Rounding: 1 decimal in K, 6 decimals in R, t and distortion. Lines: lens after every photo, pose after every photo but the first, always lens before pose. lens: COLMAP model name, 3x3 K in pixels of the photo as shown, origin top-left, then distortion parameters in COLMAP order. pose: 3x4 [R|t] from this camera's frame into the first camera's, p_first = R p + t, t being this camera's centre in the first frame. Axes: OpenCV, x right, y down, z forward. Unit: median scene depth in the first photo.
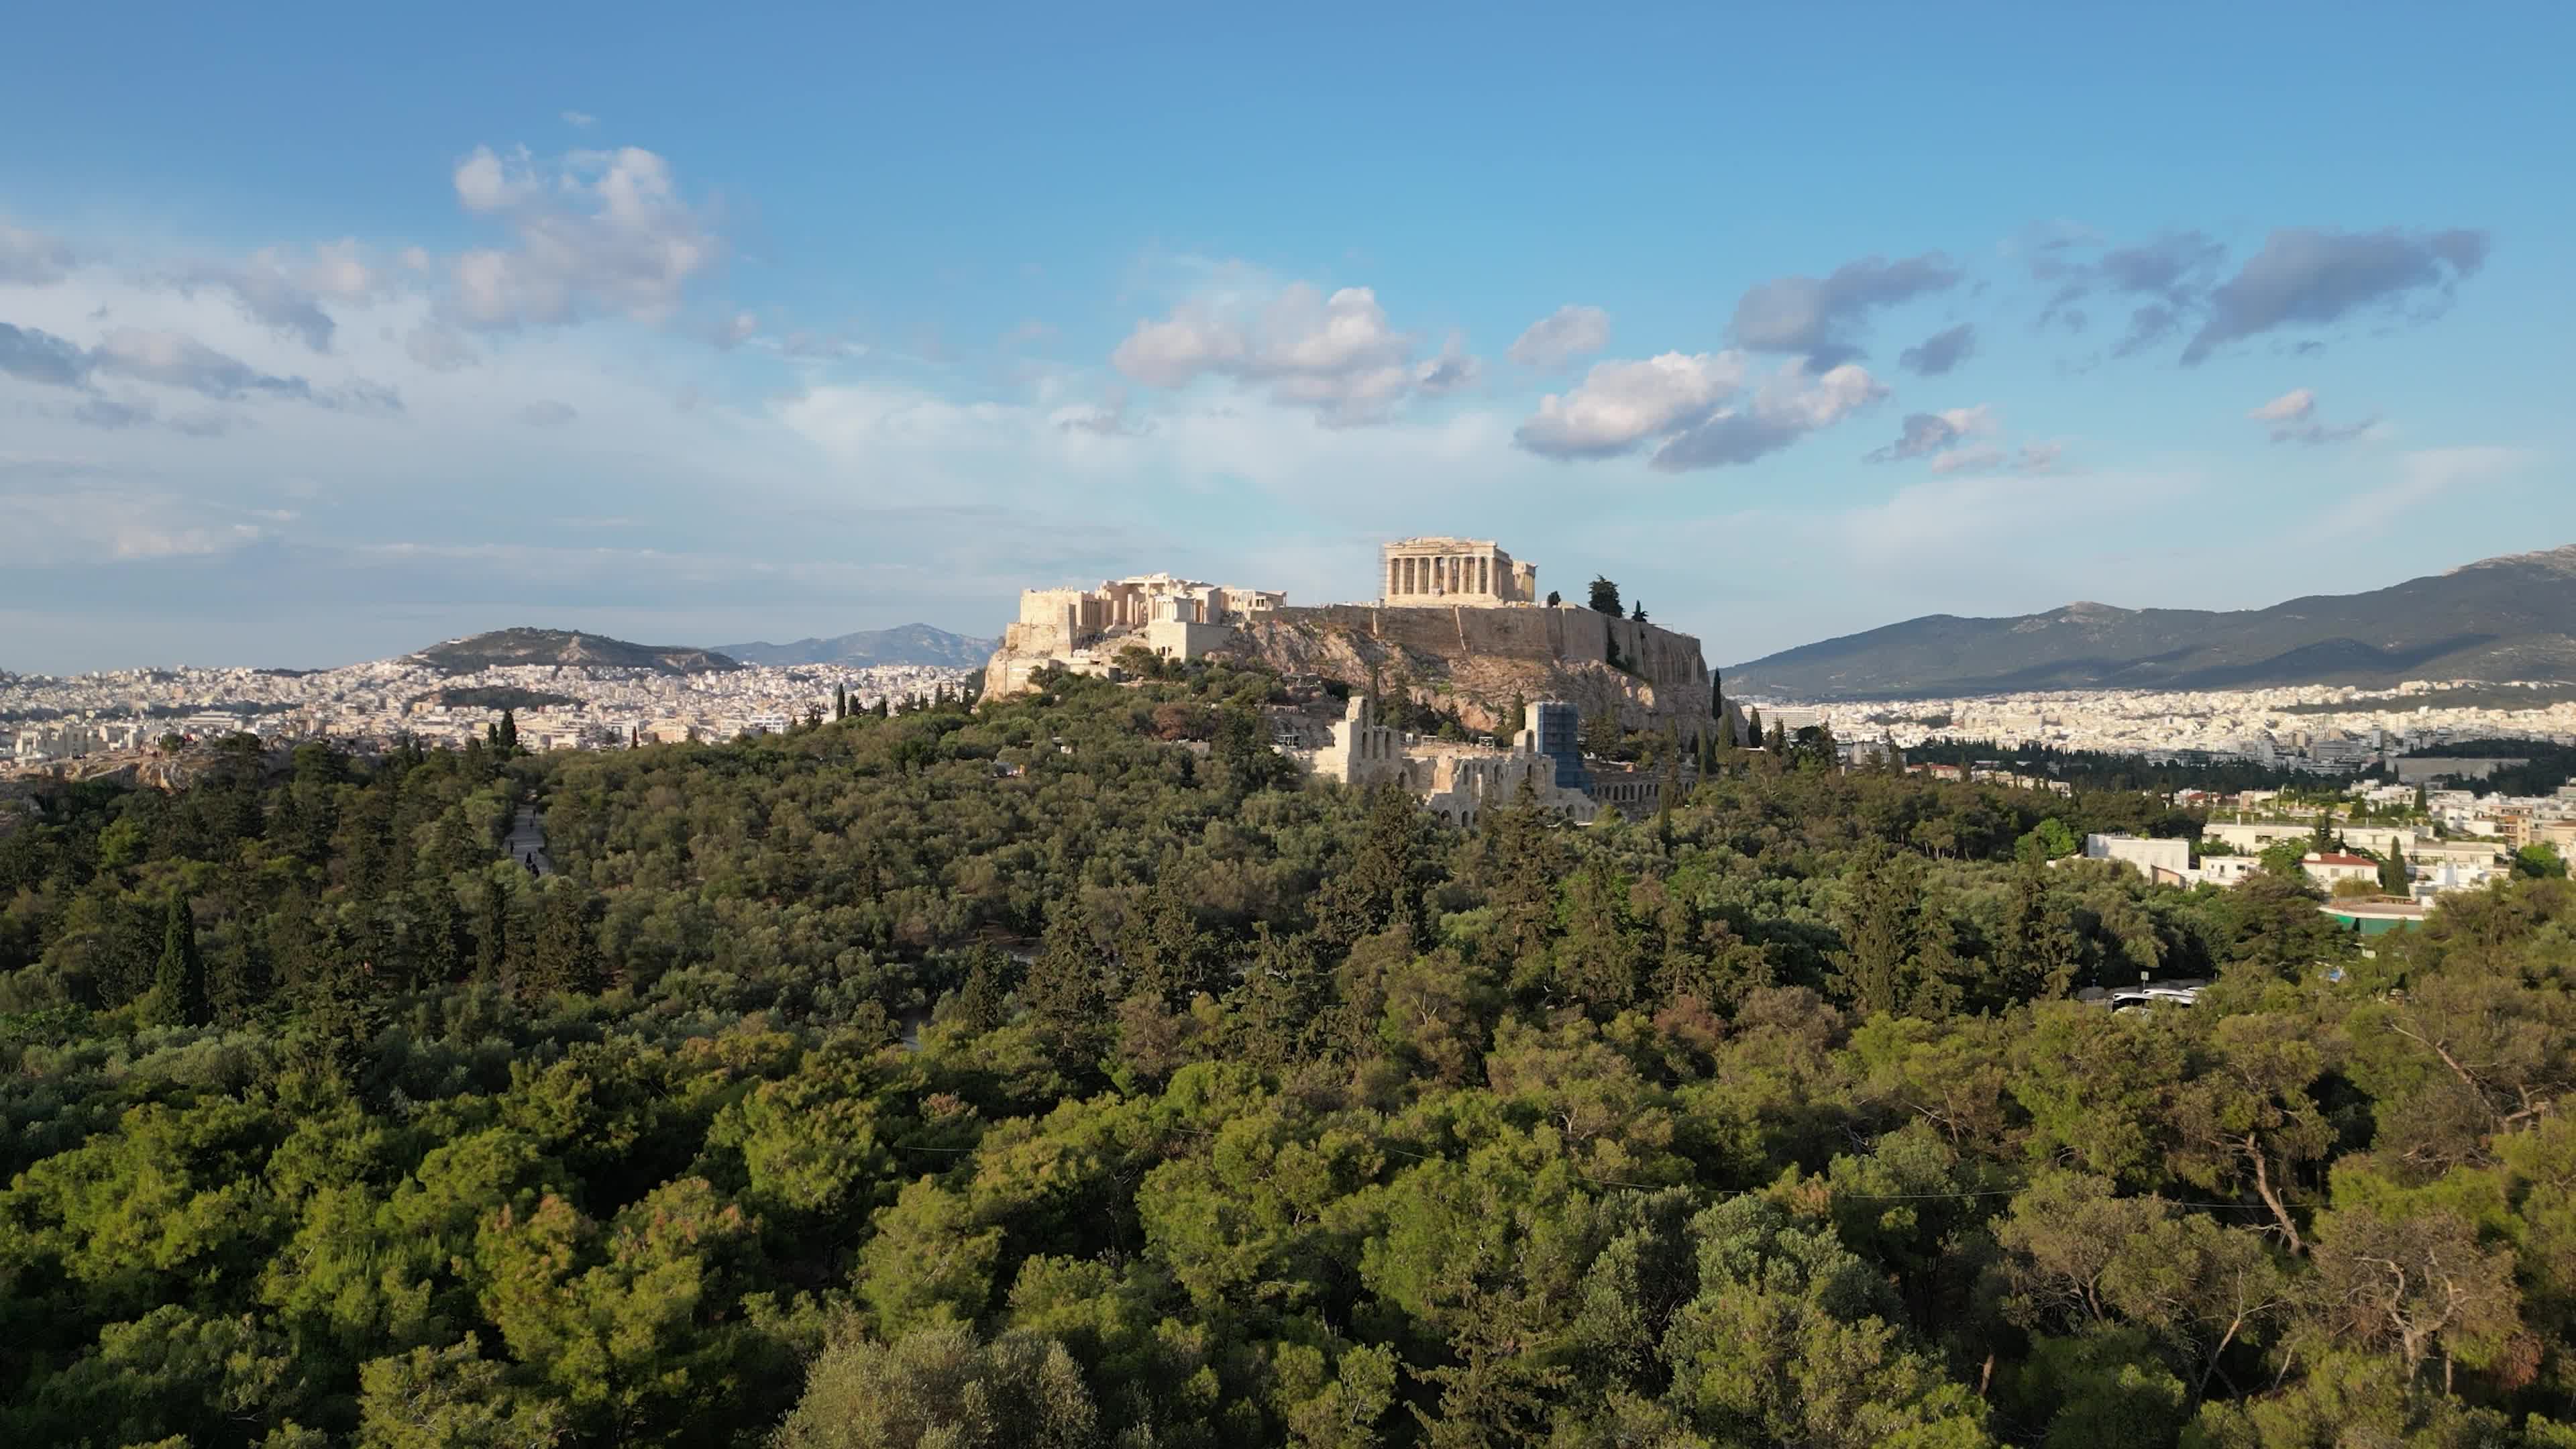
lens RADIAL K [[1895.6, 0, 1252.6], [0, 1895.6, 708.7], [0, 0, 1]] dist [0.084694, -0.072646]
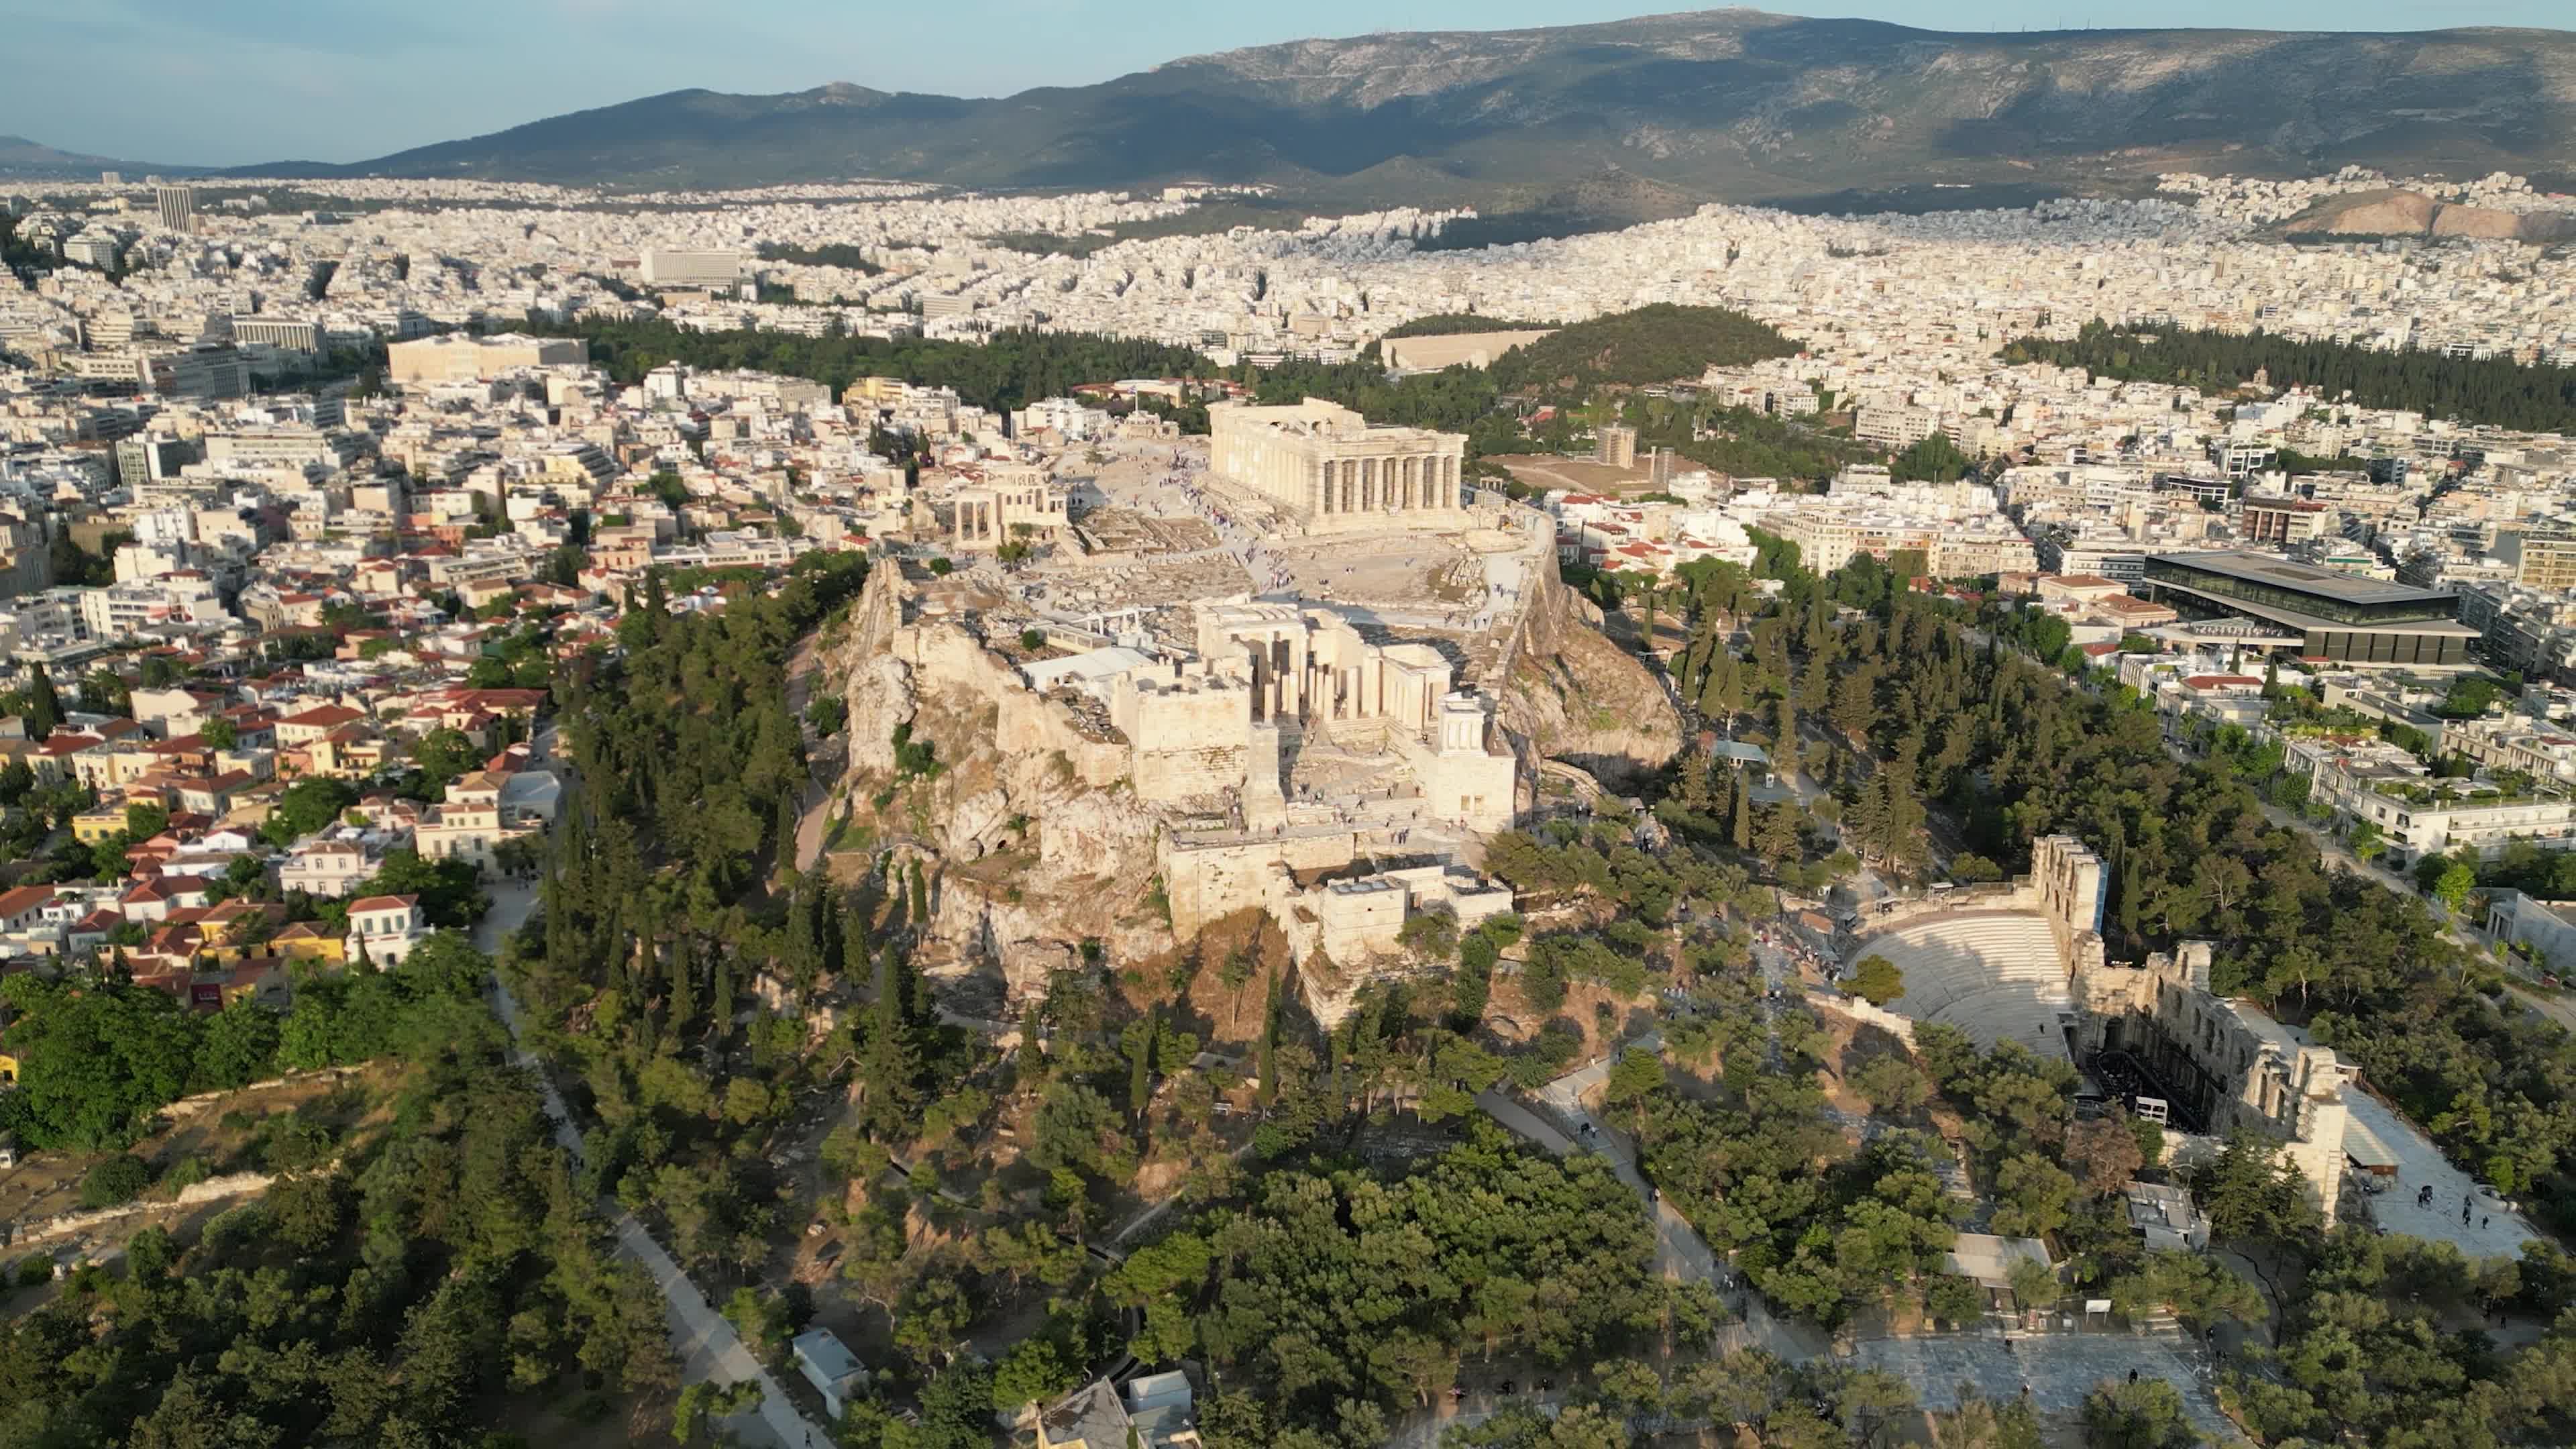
lens RADIAL K [[1895.6, 0, 1268.3], [0, 1895.6, 726.5], [0, 0, 1]] dist [0.084694, -0.072646]
pose [[0.797983, -0.169599, 0.578324, -0.354987], [0.002268, 0.960426, 0.278525, -0.178269], [-0.602675, -0.220947, 0.766789, 0.468778]]
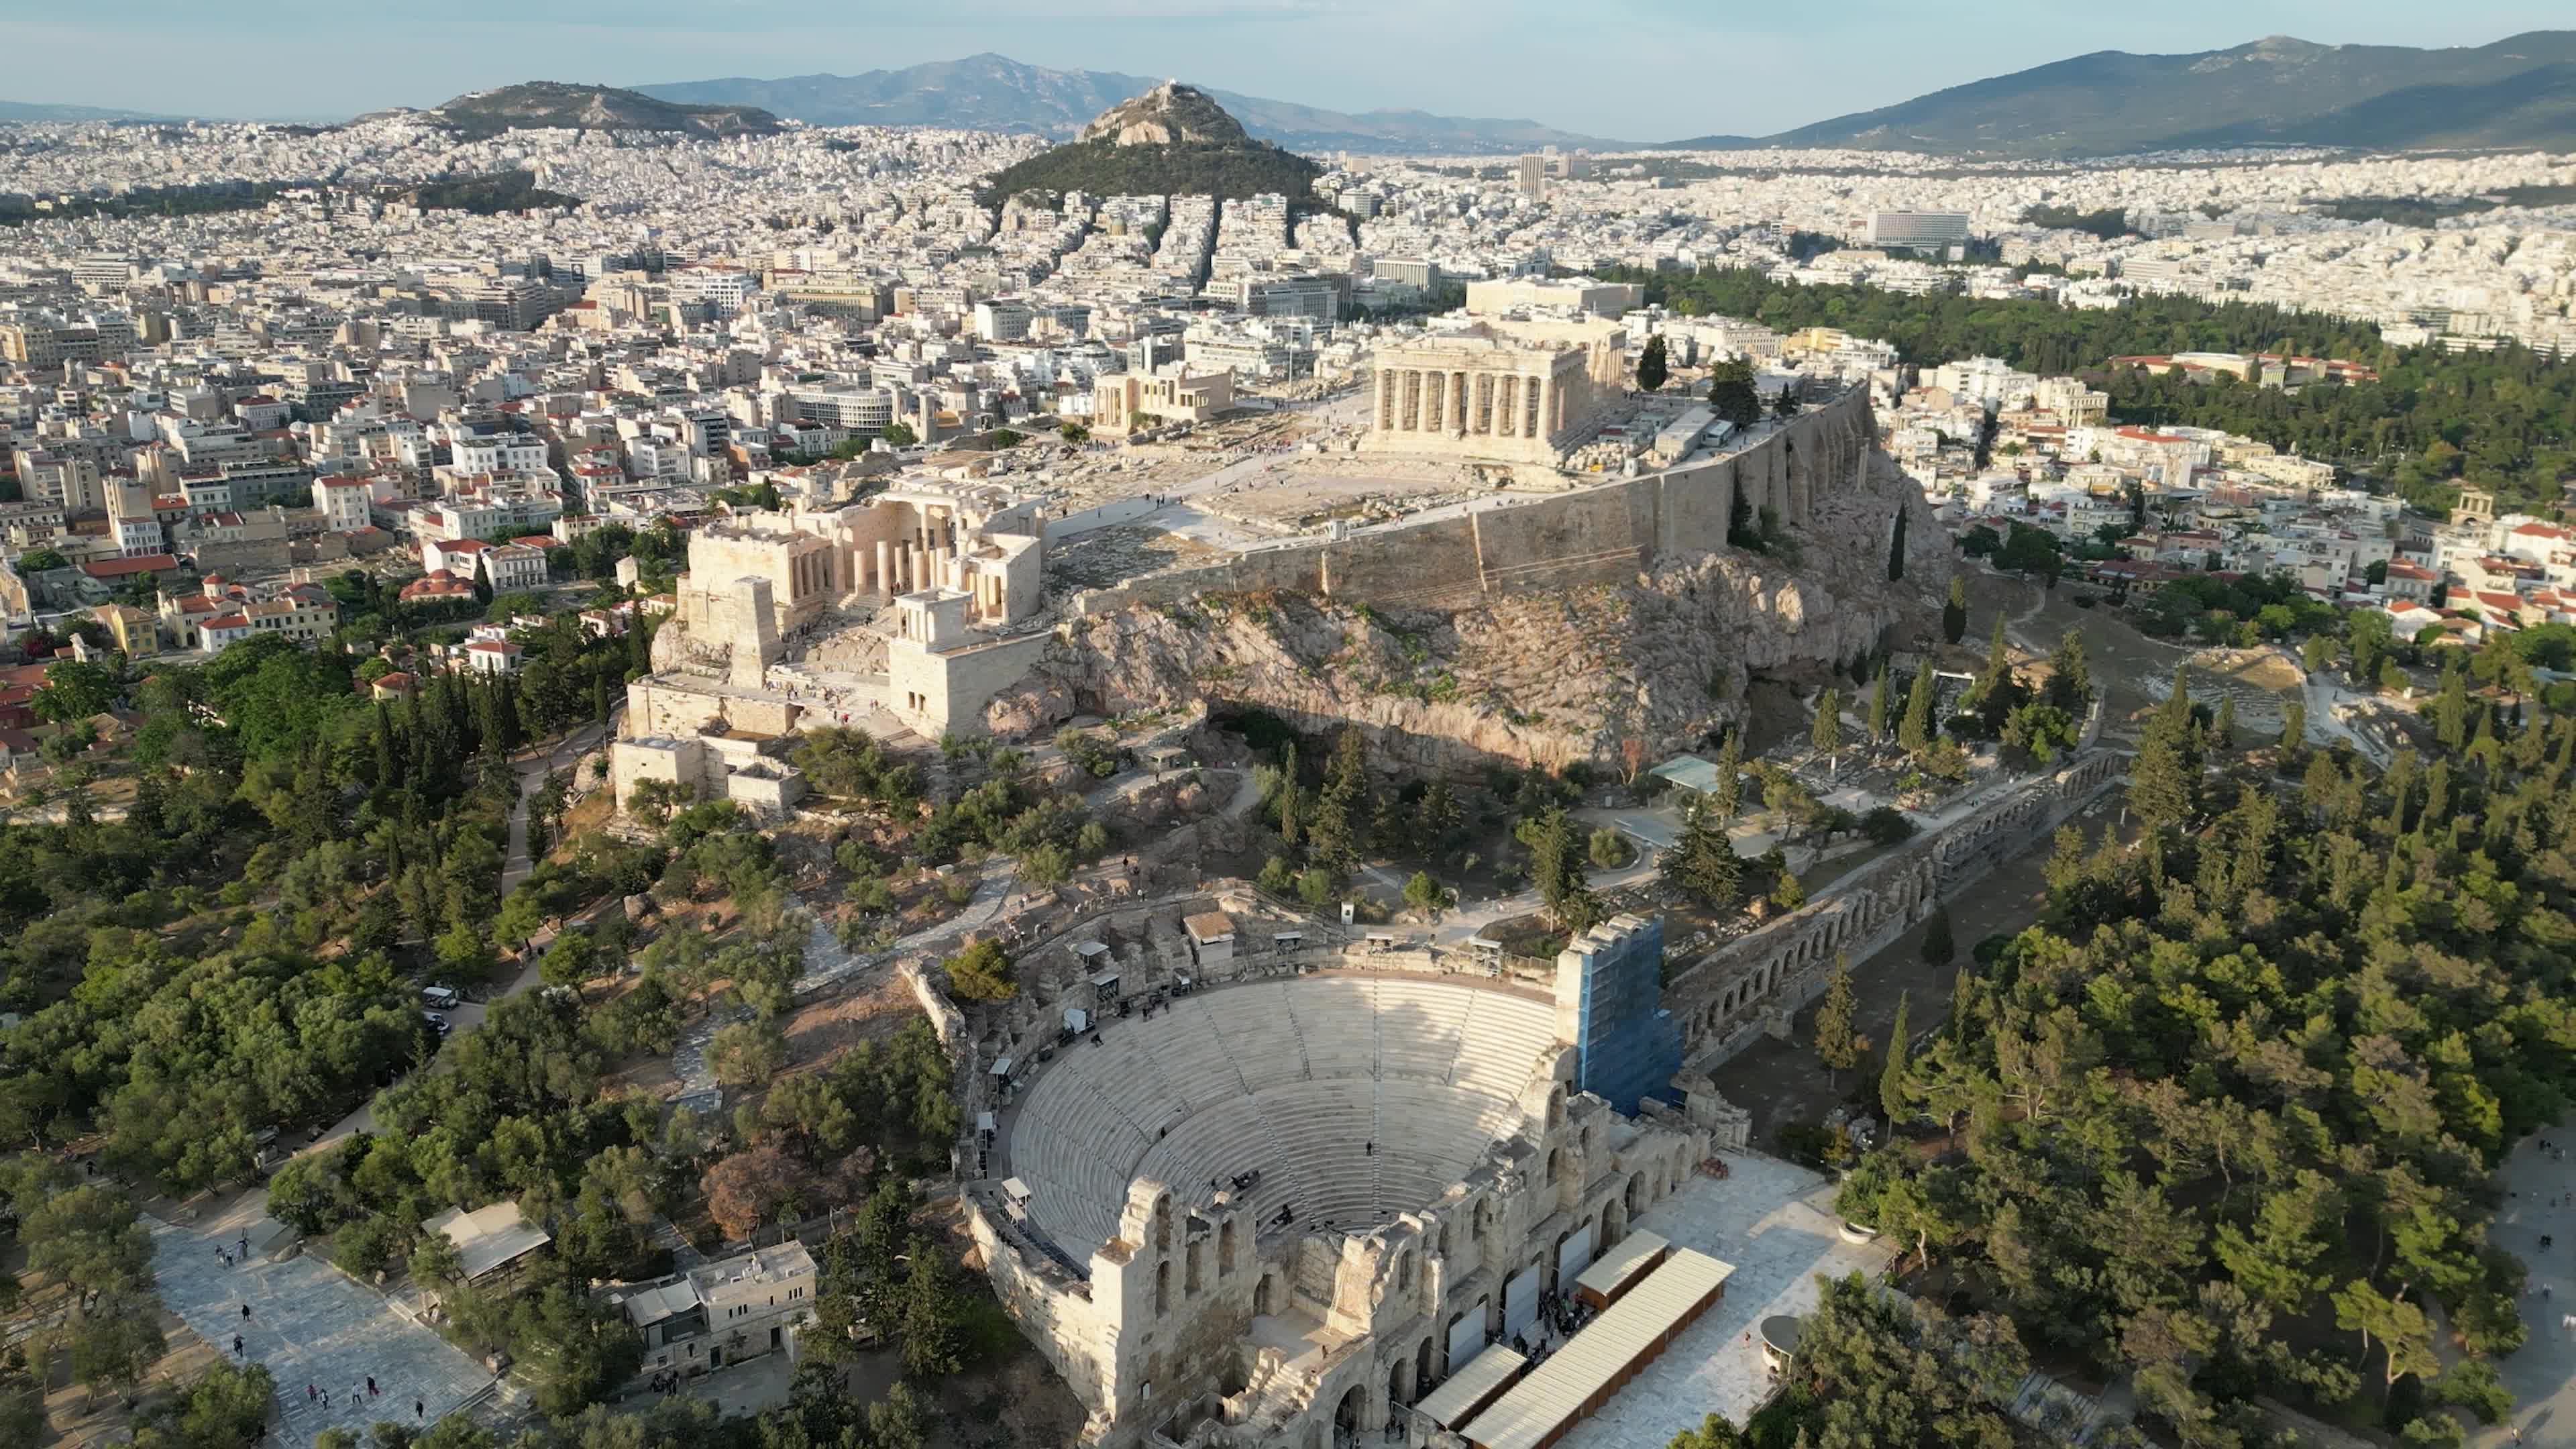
lens RADIAL K [[1895.6, 0, 1271.8], [0, 1895.6, 741.1], [0, 0, 1]] dist [0.084694, -0.072646]
pose [[0.999248, 0.011208, -0.037110, 0.061943], [0.000318, 0.954894, 0.296946, -0.146336], [0.038764, -0.296735, 0.954173, 0.386030]]
